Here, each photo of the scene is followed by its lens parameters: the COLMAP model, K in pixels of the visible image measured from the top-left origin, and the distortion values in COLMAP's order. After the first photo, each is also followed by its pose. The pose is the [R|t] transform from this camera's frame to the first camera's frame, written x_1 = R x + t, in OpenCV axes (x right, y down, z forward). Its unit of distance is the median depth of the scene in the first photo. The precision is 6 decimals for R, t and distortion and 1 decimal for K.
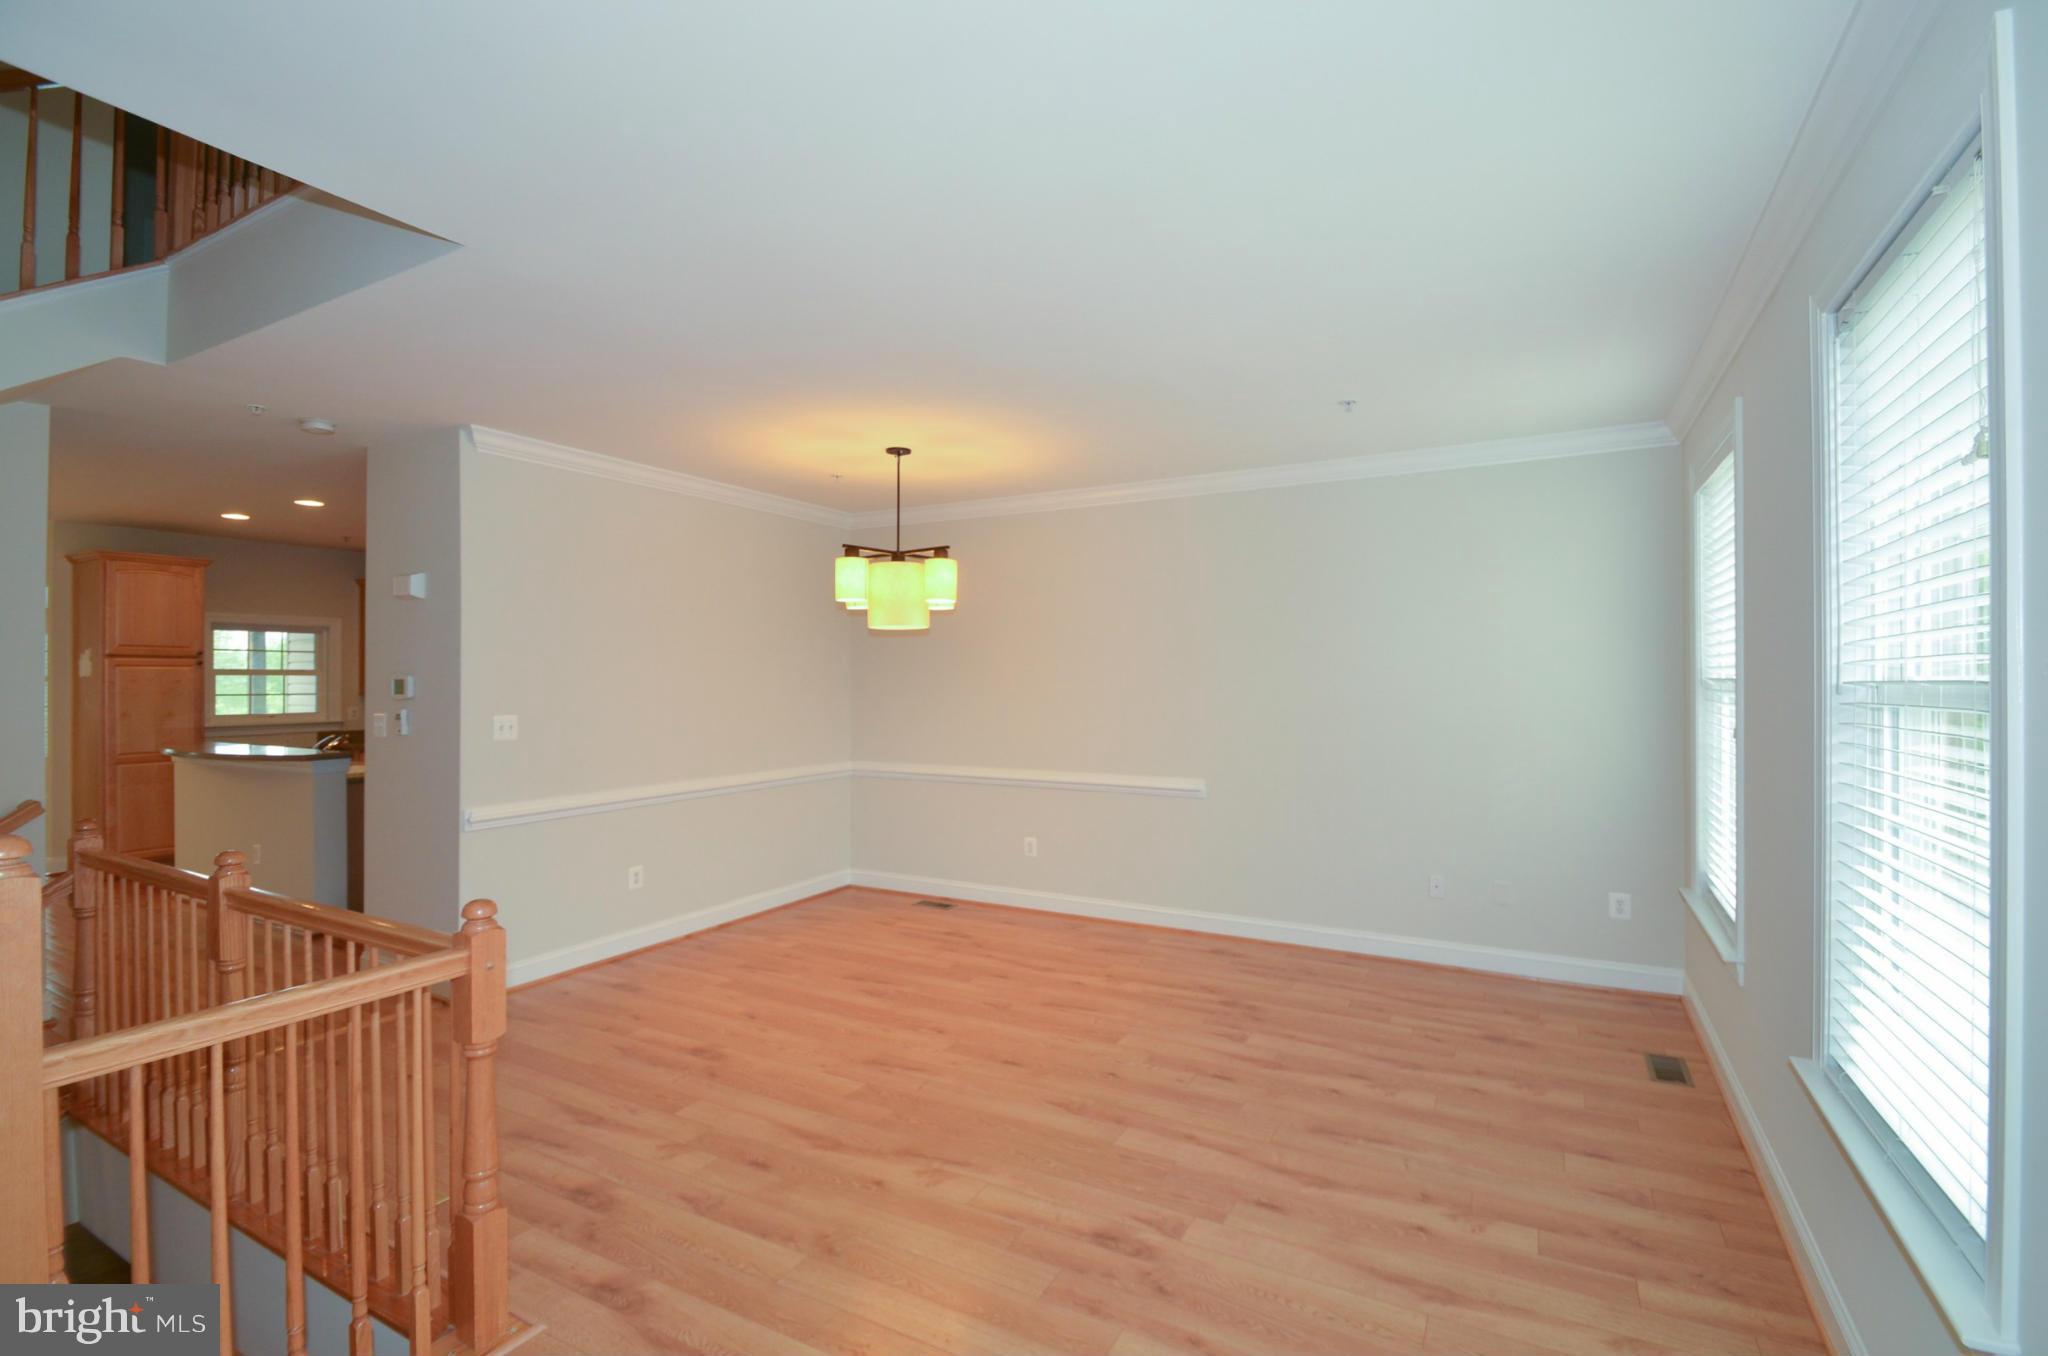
lens RADIAL K [[929.5, 0, 1059.0], [0, 929.5, 683.1], [0, 0, 1]] dist [0.000823, -0.000627]
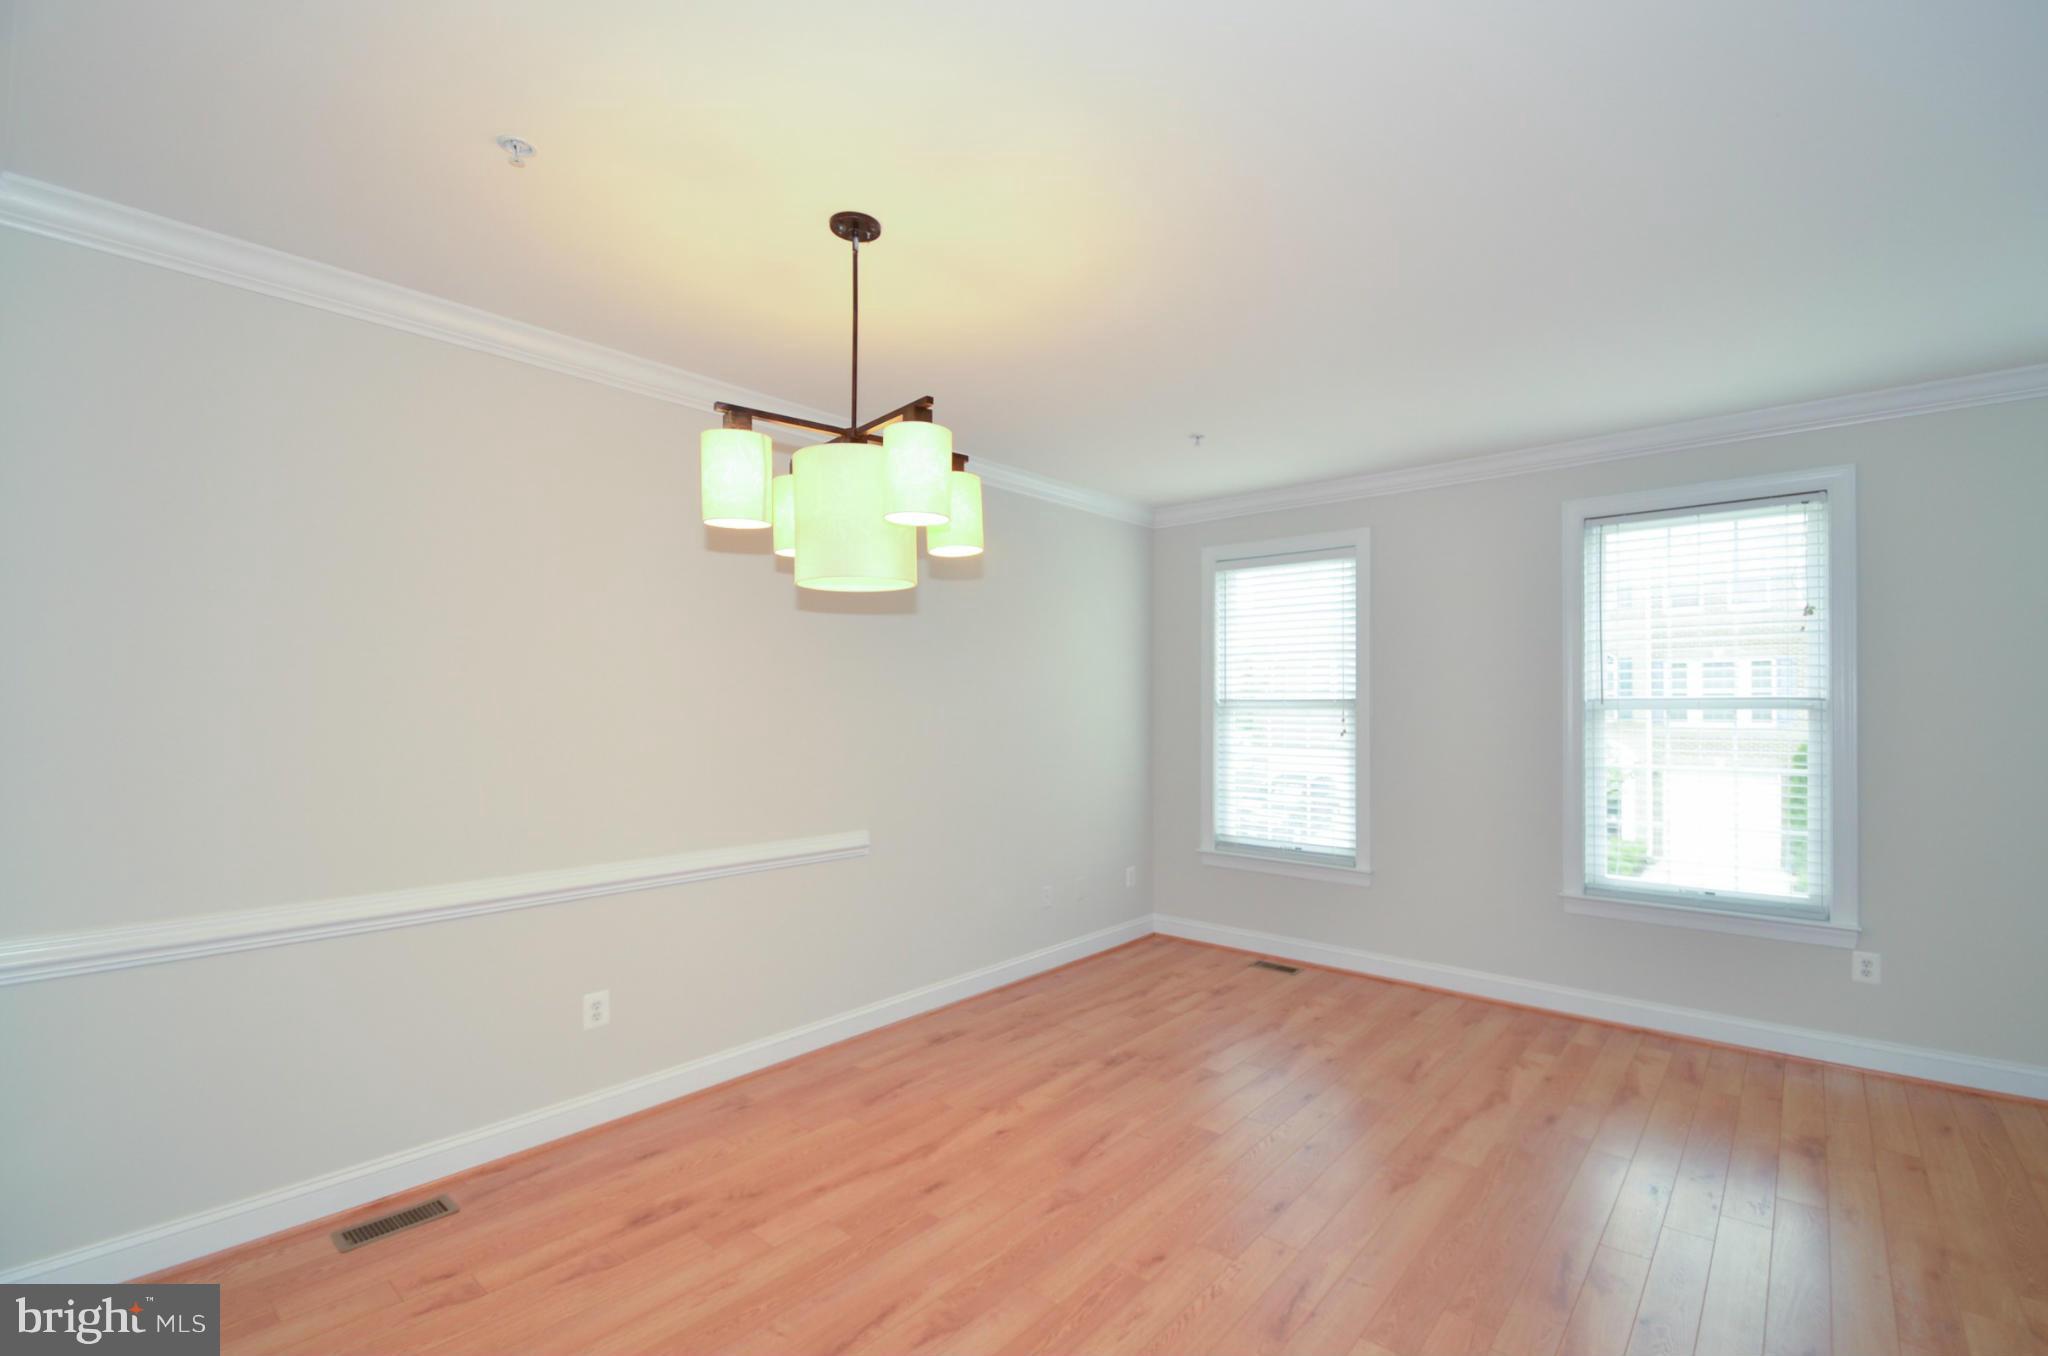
lens RADIAL K [[929.5, 0, 1059.0], [0, 929.5, 683.1], [0, 0, 1]] dist [0.000823, -0.000627]
pose [[0.193627, 0.017717, 0.980915, -0.775731], [0.003741, 0.999816, -0.018797, -0.005917], [-0.981068, 0.007309, 0.193525, 0.947192]]
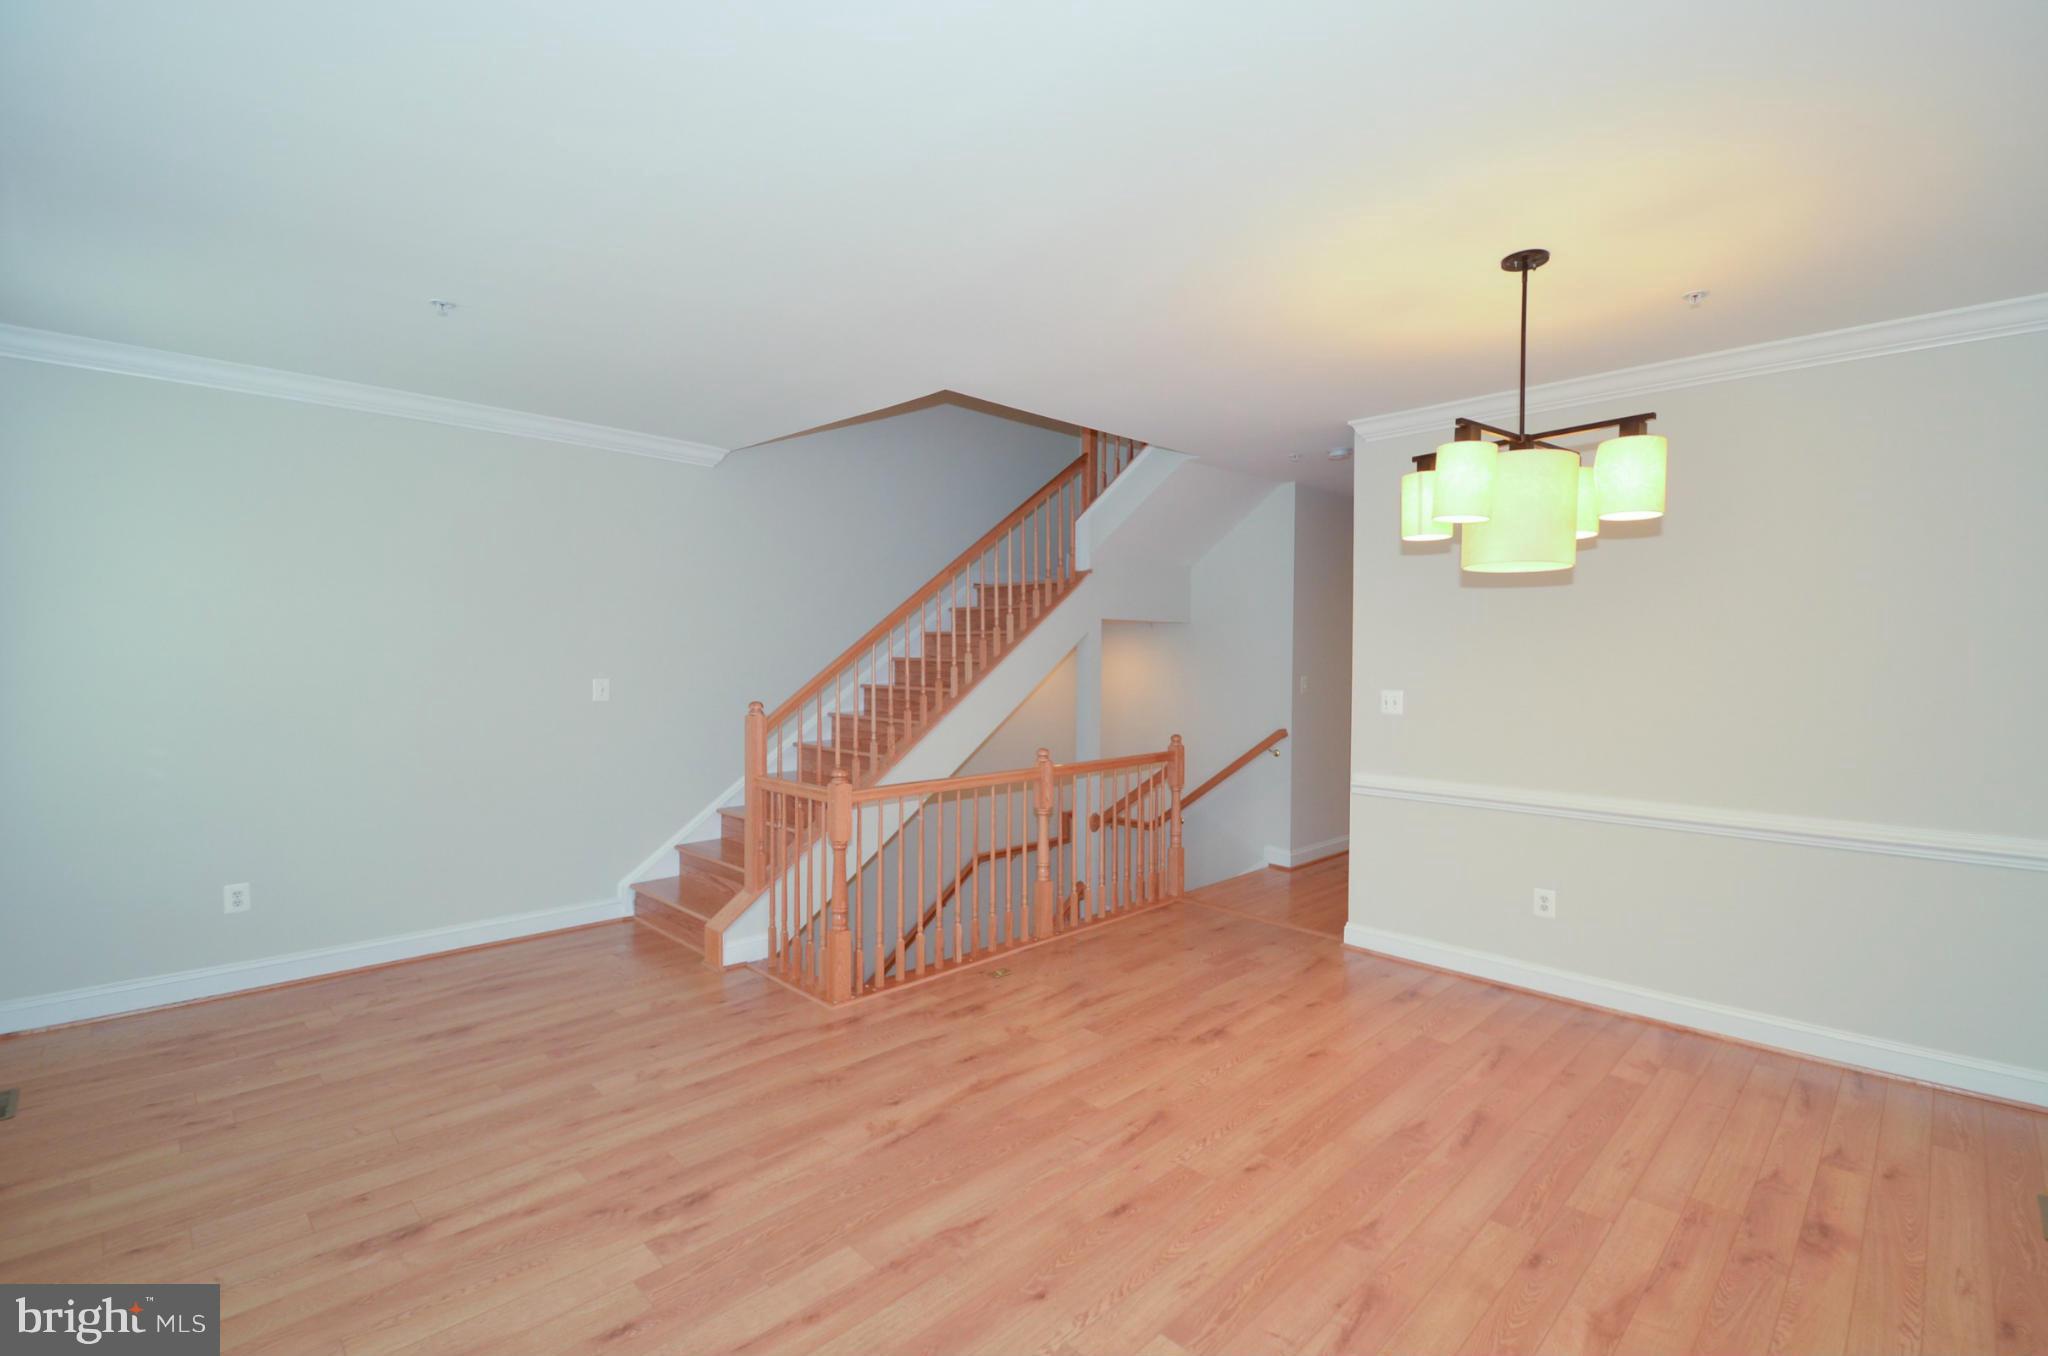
lens RADIAL K [[910.1, 0, 1033.1], [0, 910.1, 662.1], [0, 0, 1]] dist [0.000001, -0.001233]
pose [[-0.292108, 0.013151, -0.956295, 0.572611], [-0.013834, 0.999743, 0.017974, -0.015344], [0.956285, 0.018480, -0.291851, 1.043001]]
